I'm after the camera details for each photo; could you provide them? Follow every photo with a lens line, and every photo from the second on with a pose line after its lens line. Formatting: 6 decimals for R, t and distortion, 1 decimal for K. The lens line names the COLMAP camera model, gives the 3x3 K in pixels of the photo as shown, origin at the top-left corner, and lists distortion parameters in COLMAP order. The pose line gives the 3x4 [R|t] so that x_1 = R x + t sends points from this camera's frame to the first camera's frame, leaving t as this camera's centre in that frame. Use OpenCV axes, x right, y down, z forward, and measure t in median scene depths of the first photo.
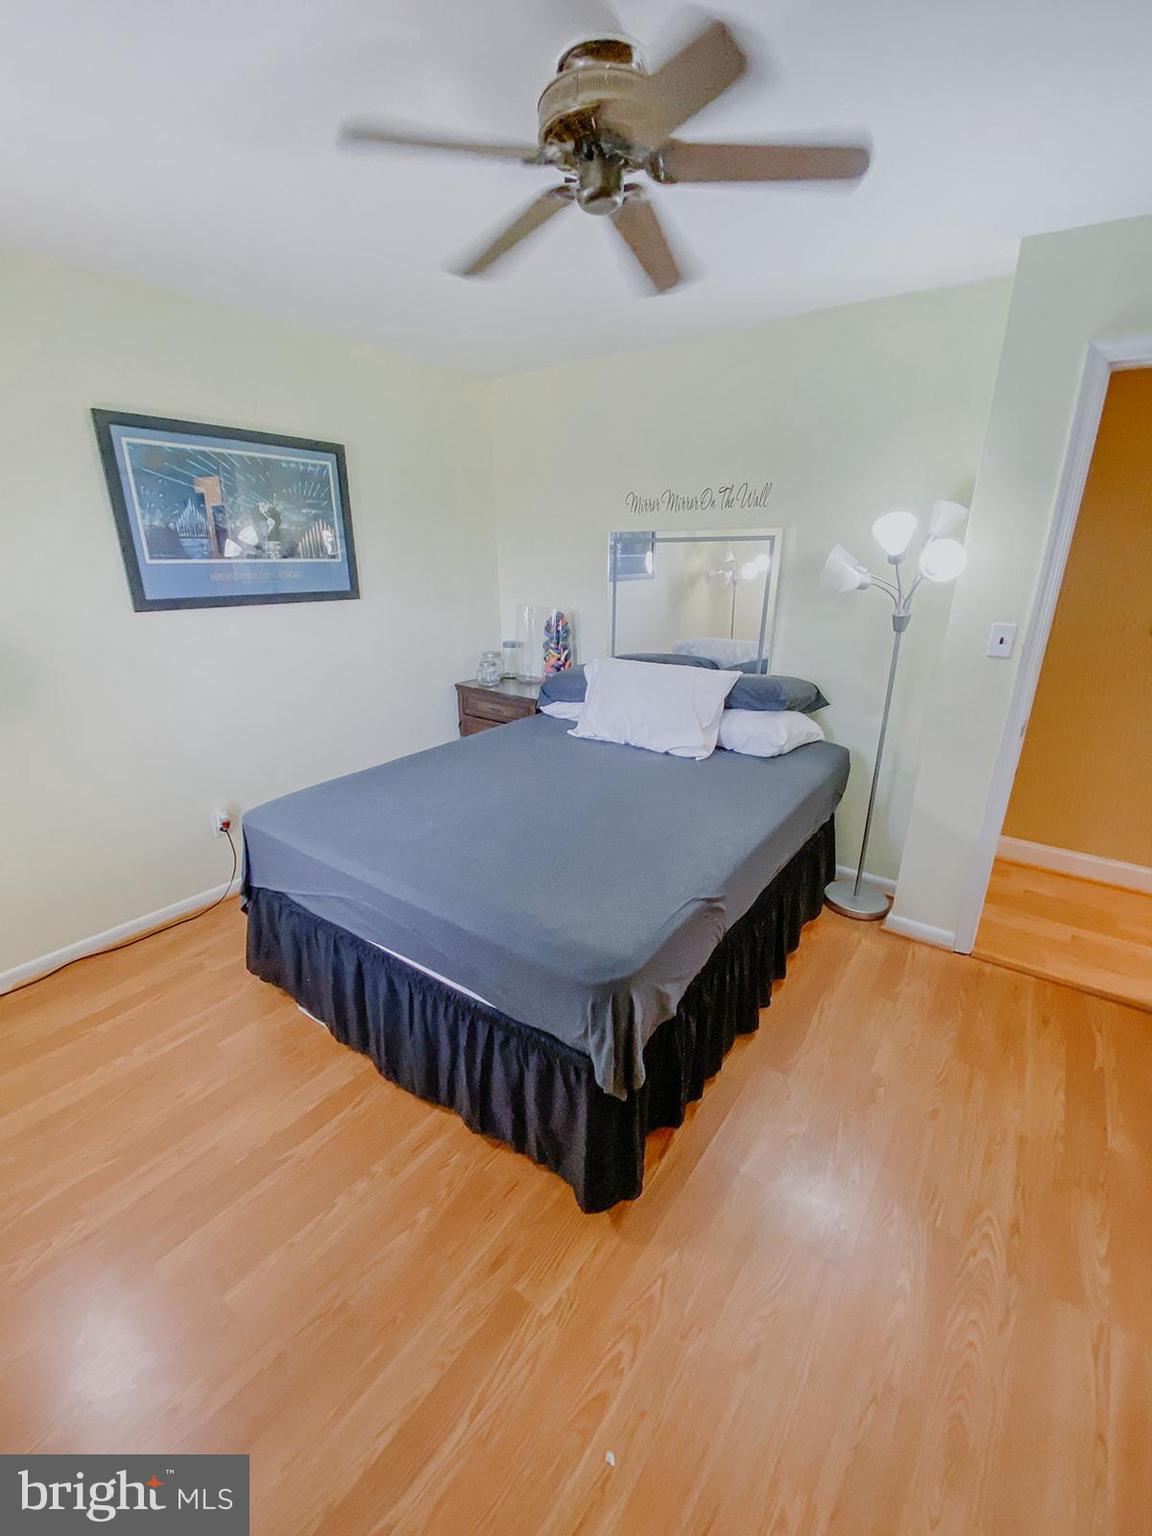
lens RADIAL K [[619.1, 0, 568.3], [0, 619.1, 766.7], [0, 0, 1]] dist [0.038773, -0.028325]
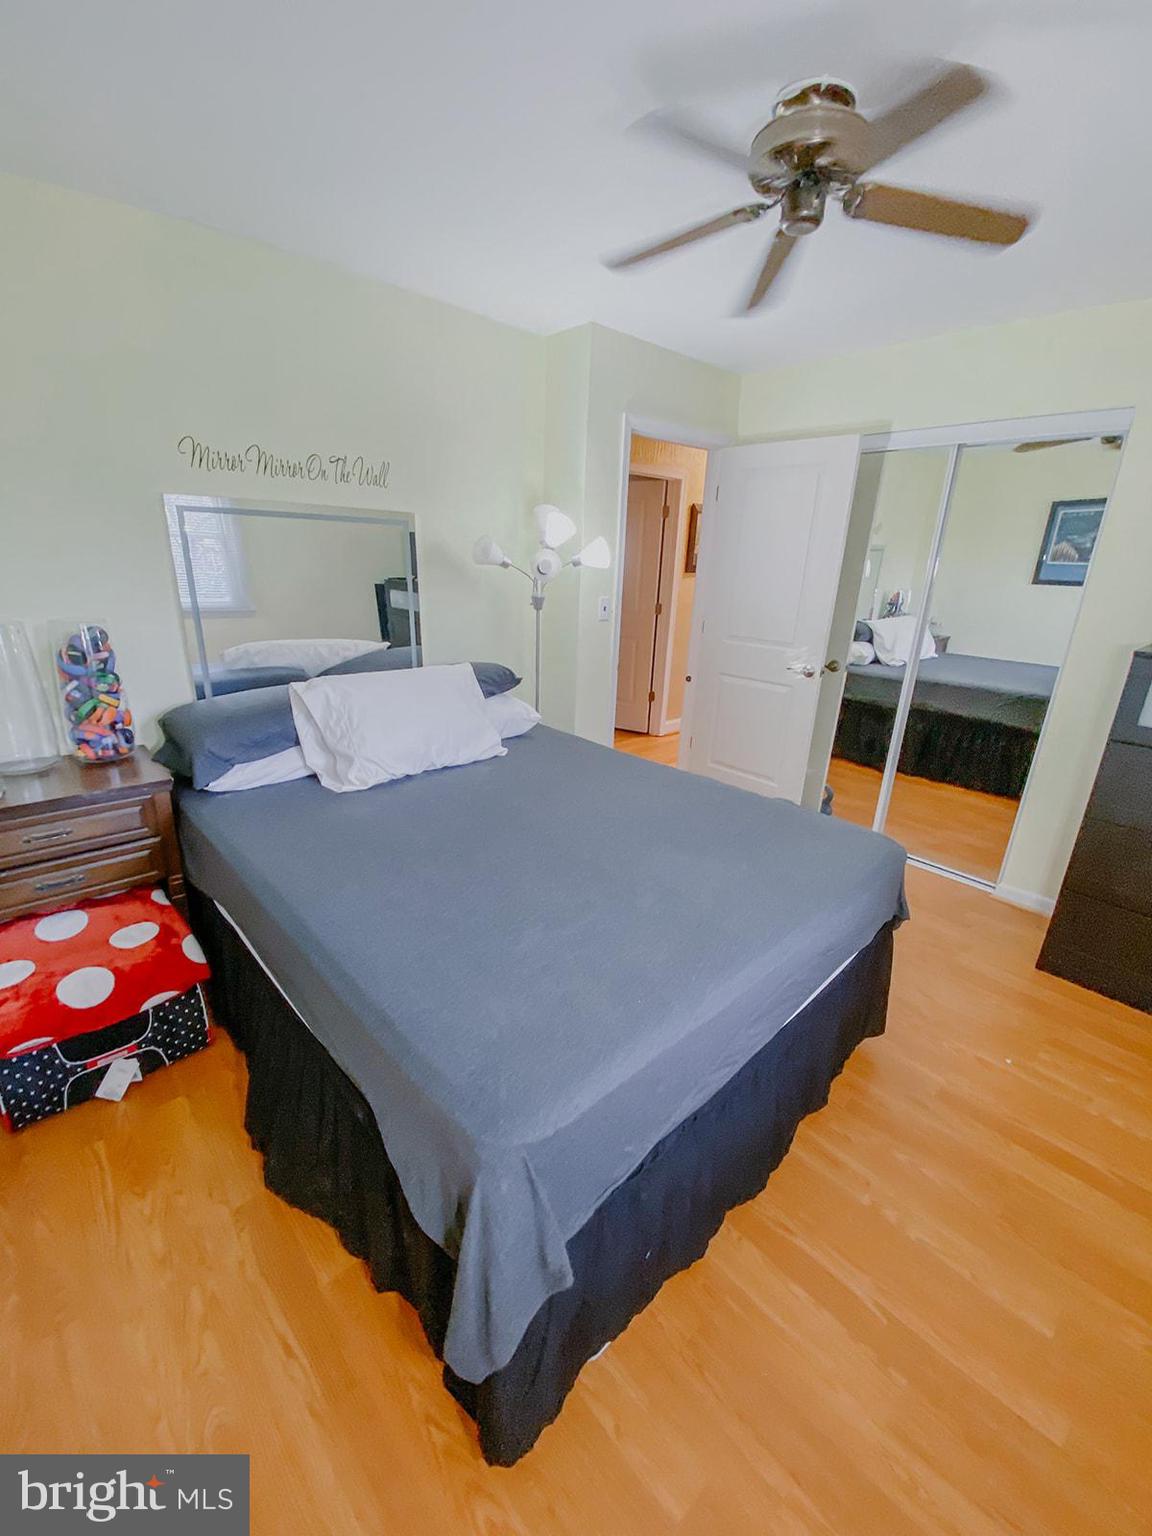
lens RADIAL K [[619.1, 0, 568.3], [0, 619.1, 766.7], [0, 0, 1]] dist [0.038773, -0.028325]
pose [[0.184713, -0.313754, 0.931364, -0.715457], [0.291425, 0.922535, 0.252982, -0.222073], [-0.938591, 0.224694, 0.261840, 0.692838]]
